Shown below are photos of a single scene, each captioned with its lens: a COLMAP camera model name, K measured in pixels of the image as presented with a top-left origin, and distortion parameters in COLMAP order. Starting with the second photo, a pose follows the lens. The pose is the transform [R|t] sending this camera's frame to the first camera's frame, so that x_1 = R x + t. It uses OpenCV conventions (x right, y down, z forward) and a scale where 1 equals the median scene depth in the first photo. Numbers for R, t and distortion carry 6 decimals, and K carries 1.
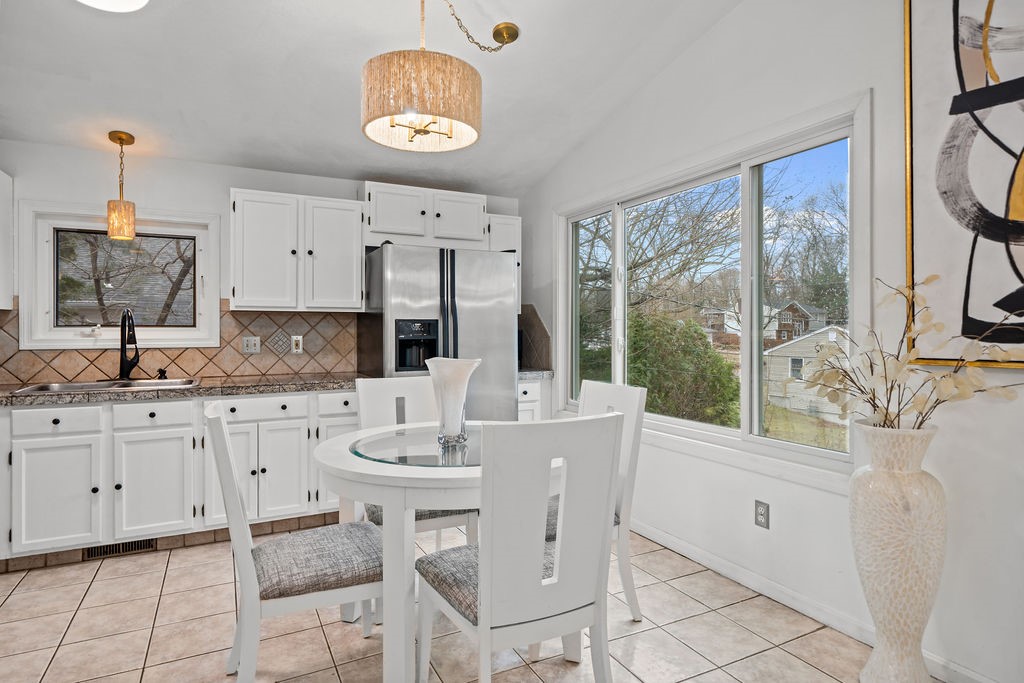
lens RADIAL K [[556.3, 0, 494.3], [0, 556.3, 329.4], [0, 0, 1]] dist [0.003732, 0.001365]
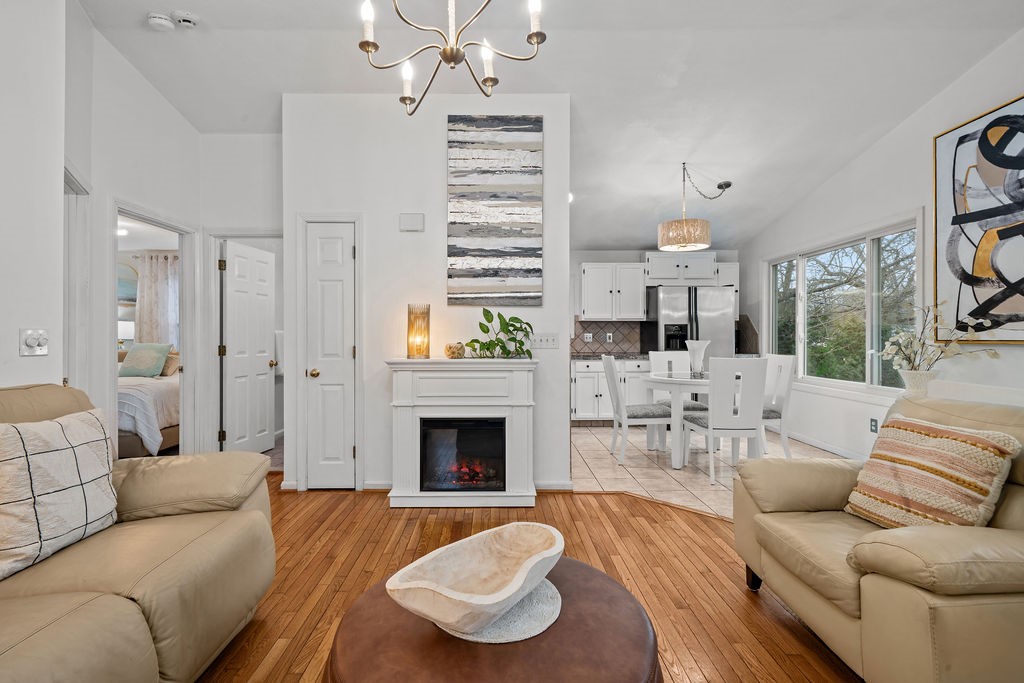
lens RADIAL K [[482.3, 0, 498.0], [0, 482.3, 335.8], [0, 0, 1]] dist [0.000980, 0.000290]
pose [[0.899356, 0.000738, -0.437216, 0.039542], [0.000818, 0.999994, 0.003371, 0.016878], [0.437216, -0.003389, 0.899350, -0.808112]]
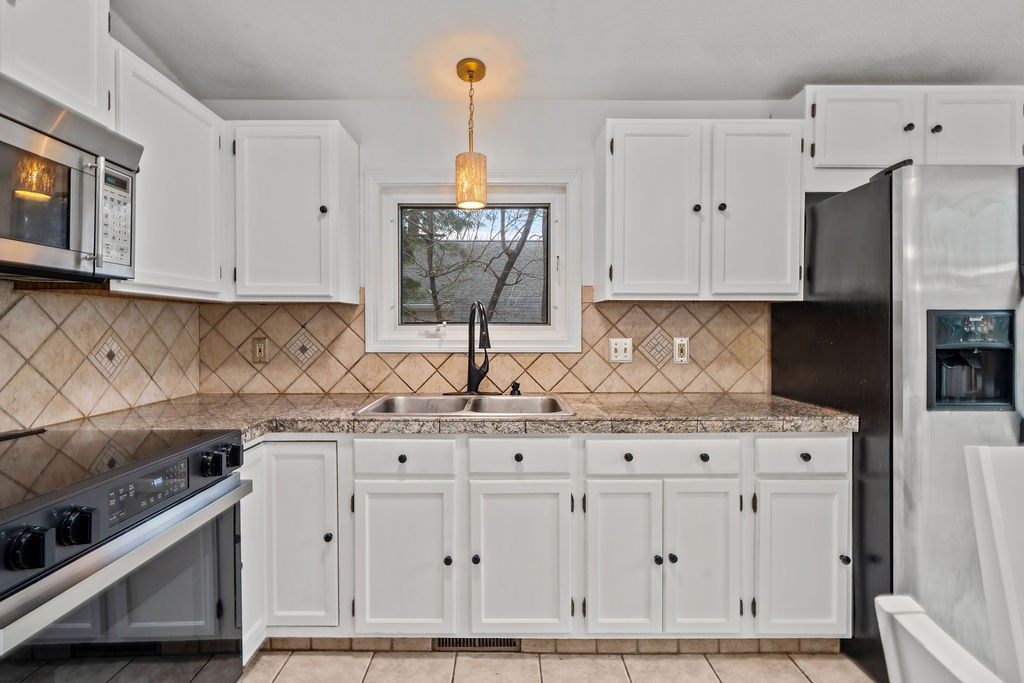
lens RADIAL K [[482.3, 0, 498.0], [0, 482.3, 335.8], [0, 0, 1]] dist [0.000980, 0.000290]
pose [[0.895908, 0.009056, -0.444148, -0.339364], [-0.001496, 0.999848, 0.017368, -0.000708], [0.444238, -0.014895, 0.895785, 0.423997]]
